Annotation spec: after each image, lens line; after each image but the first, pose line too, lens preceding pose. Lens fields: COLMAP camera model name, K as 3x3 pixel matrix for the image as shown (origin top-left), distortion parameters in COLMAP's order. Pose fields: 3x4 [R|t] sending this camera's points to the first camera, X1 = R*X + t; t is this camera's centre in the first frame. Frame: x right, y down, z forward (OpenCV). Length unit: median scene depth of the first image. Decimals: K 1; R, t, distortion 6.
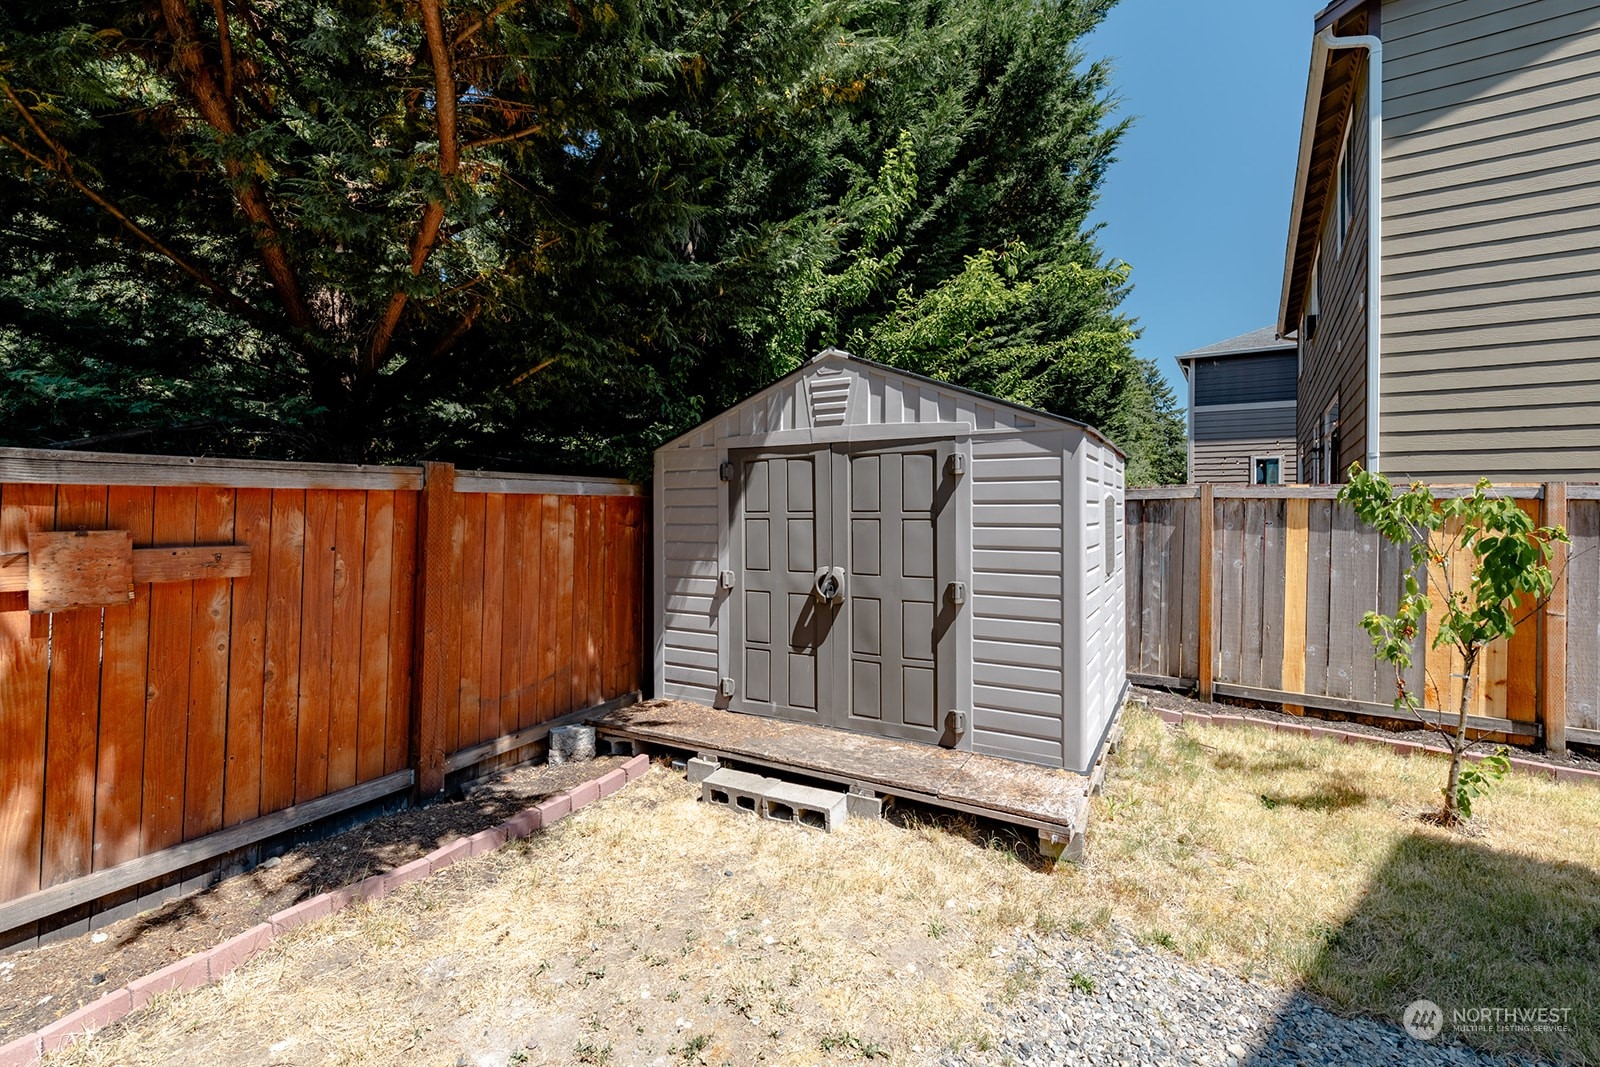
lens RADIAL K [[724.6, 0, 772.3], [0, 724.6, 503.8], [0, 0, 1]] dist [0.002499, -0.000560]
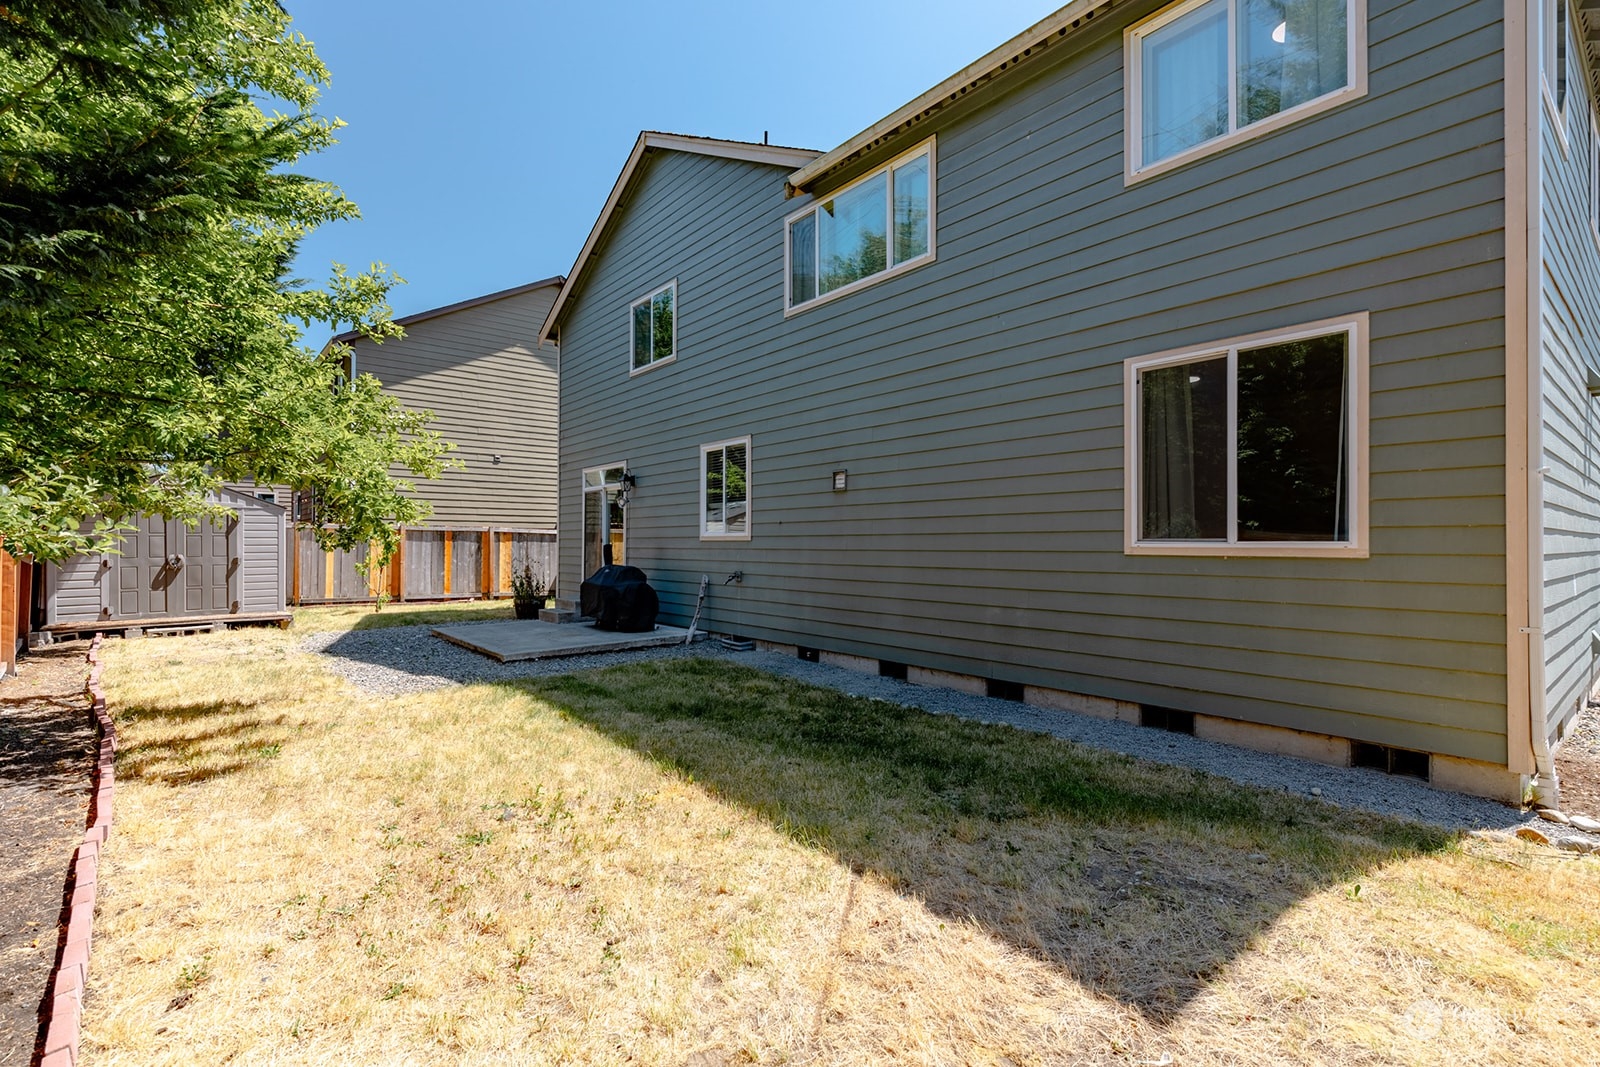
lens RADIAL K [[763.2, 0, 824.2], [0, 763.2, 536.8], [0, 0, 1]] dist [0.002566, 0.000296]
pose [[0.279734, -0.004296, 0.960068, -1.907573], [-0.012222, 0.999893, 0.008035, -0.027597], [-0.960000, -0.013982, 0.279651, -2.005582]]
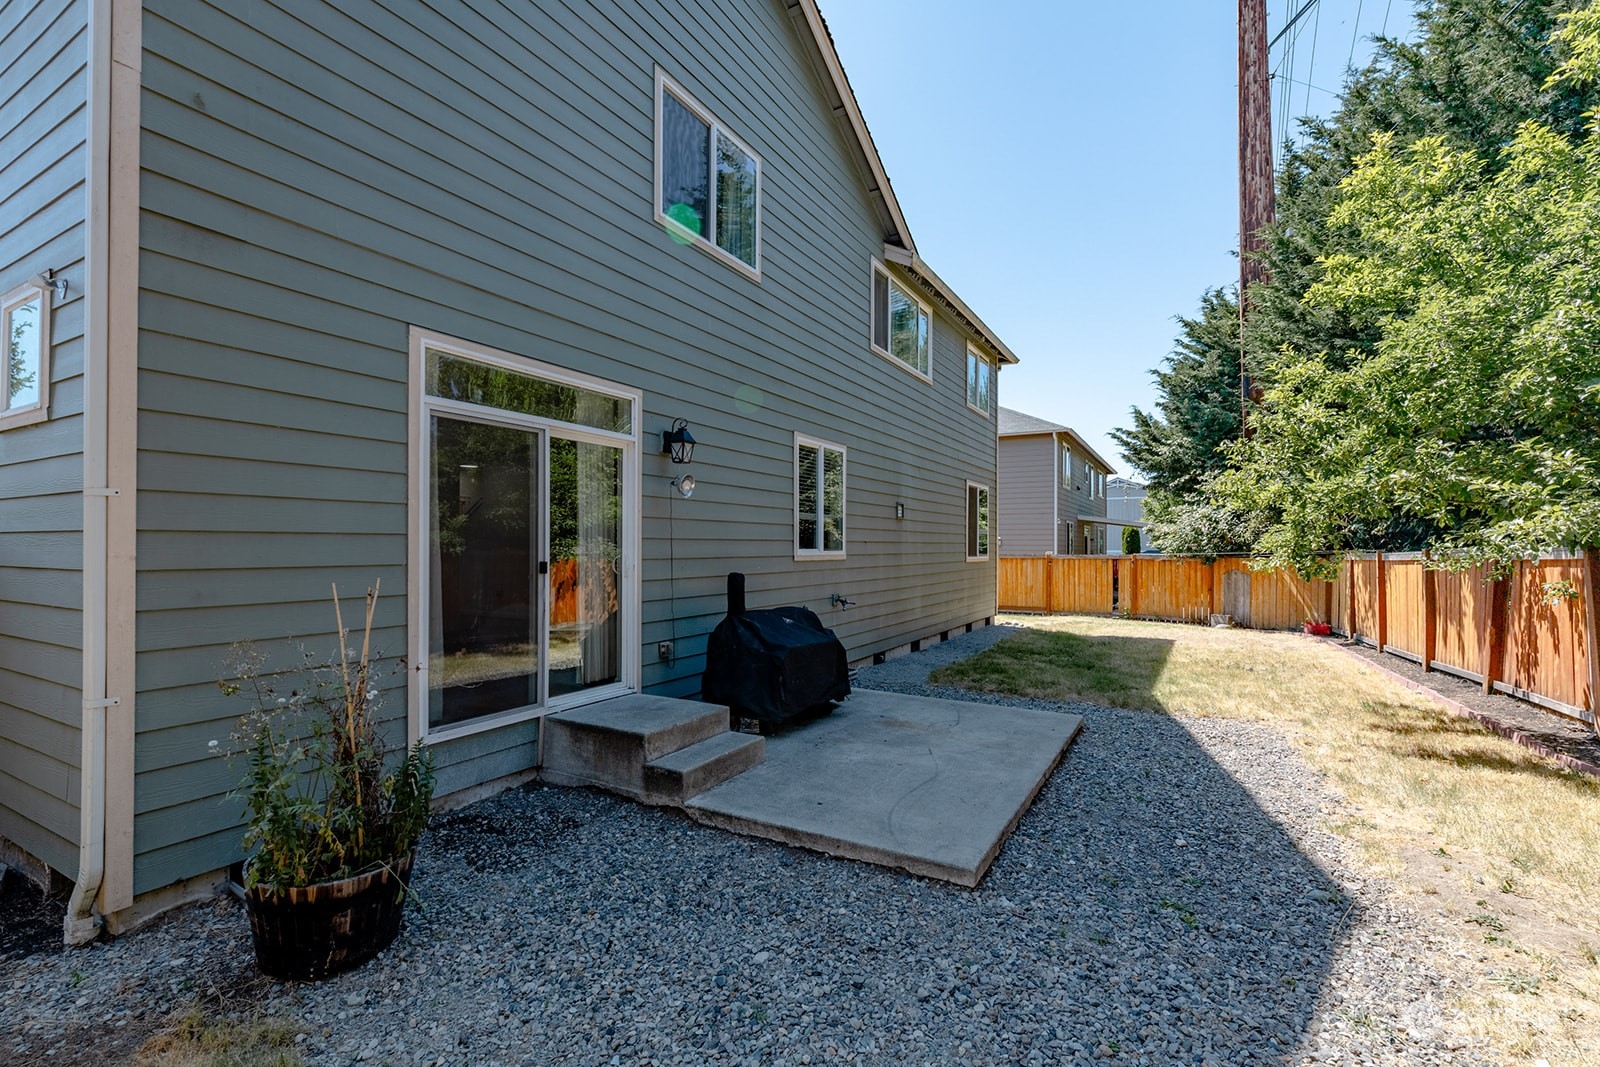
lens RADIAL K [[687.1, 0, 796.7], [0, 687.1, 542.8], [0, 0, 1]] dist [0.001237, -0.000016]
pose [[-0.998165, -0.015098, -0.058636, 0.510638], [-0.013729, 0.999625, -0.023676, 0.005535], [0.058972, -0.022827, -0.997999, 0.787571]]
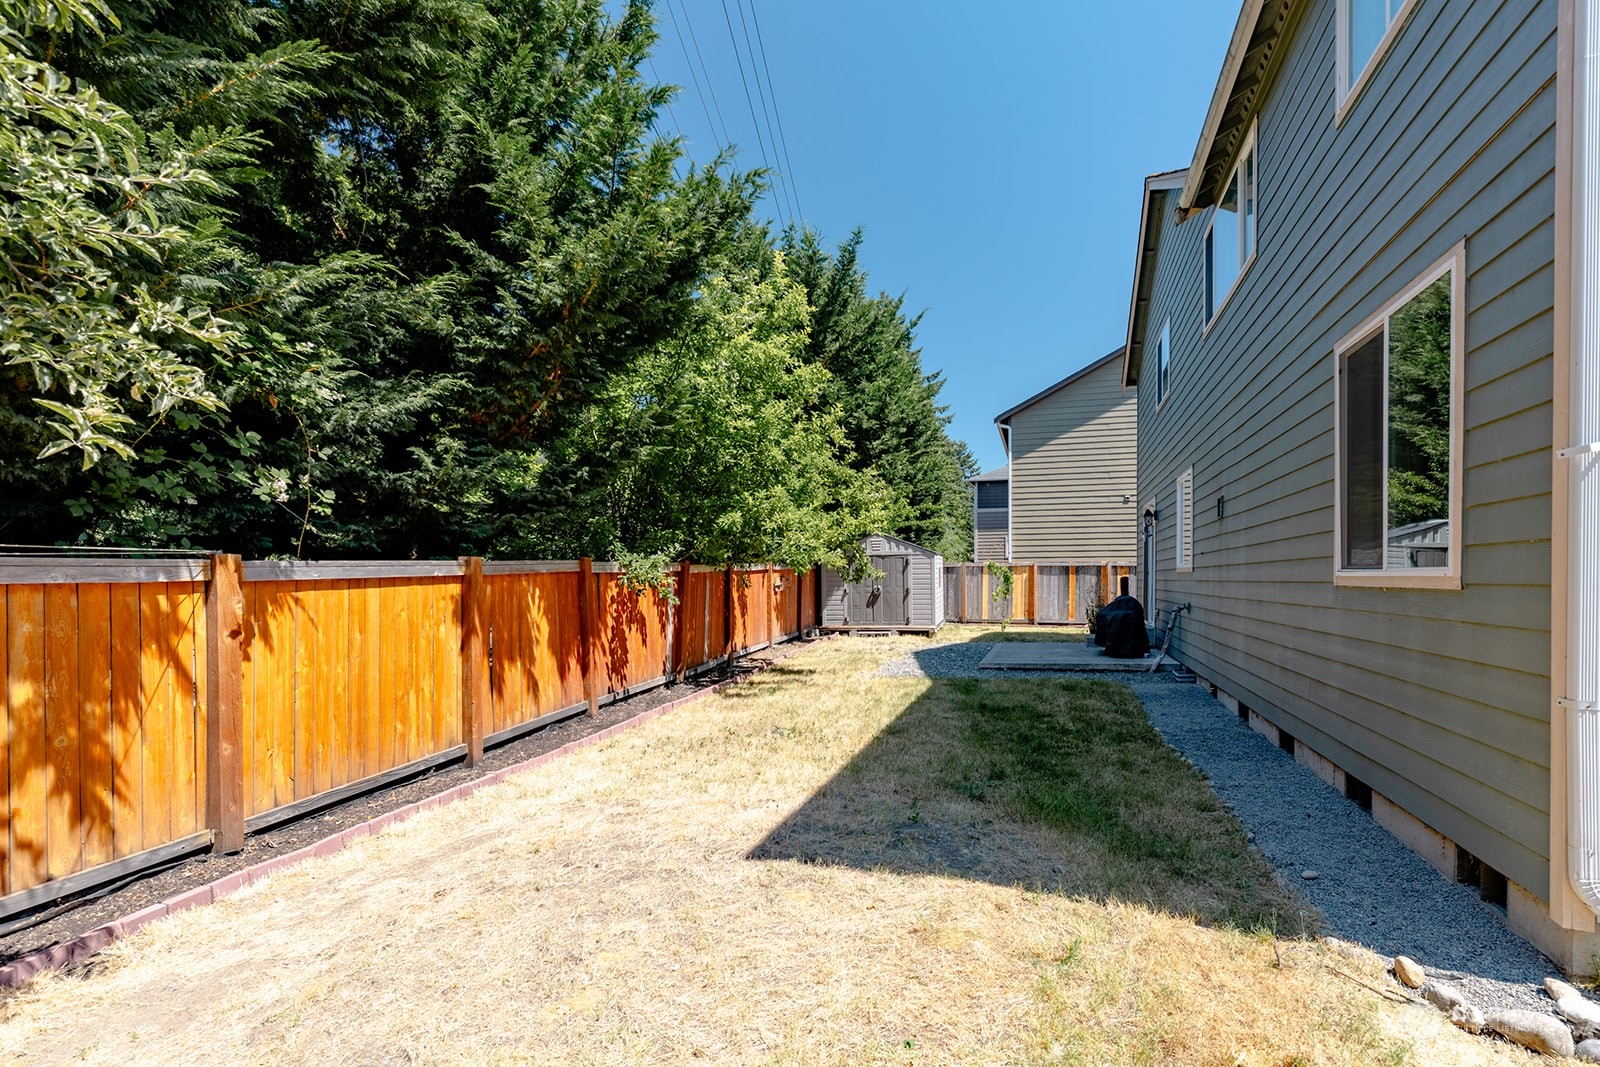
lens RADIAL K [[764.6, 0, 802.9], [0, 764.6, 588.6], [0, 0, 1]] dist [0.000155, -0.000344]
pose [[0.962147, -0.024483, 0.271428, -1.489174], [0.016693, 0.999381, 0.030976, -0.035933], [-0.272018, -0.025272, 0.961960, -3.022303]]
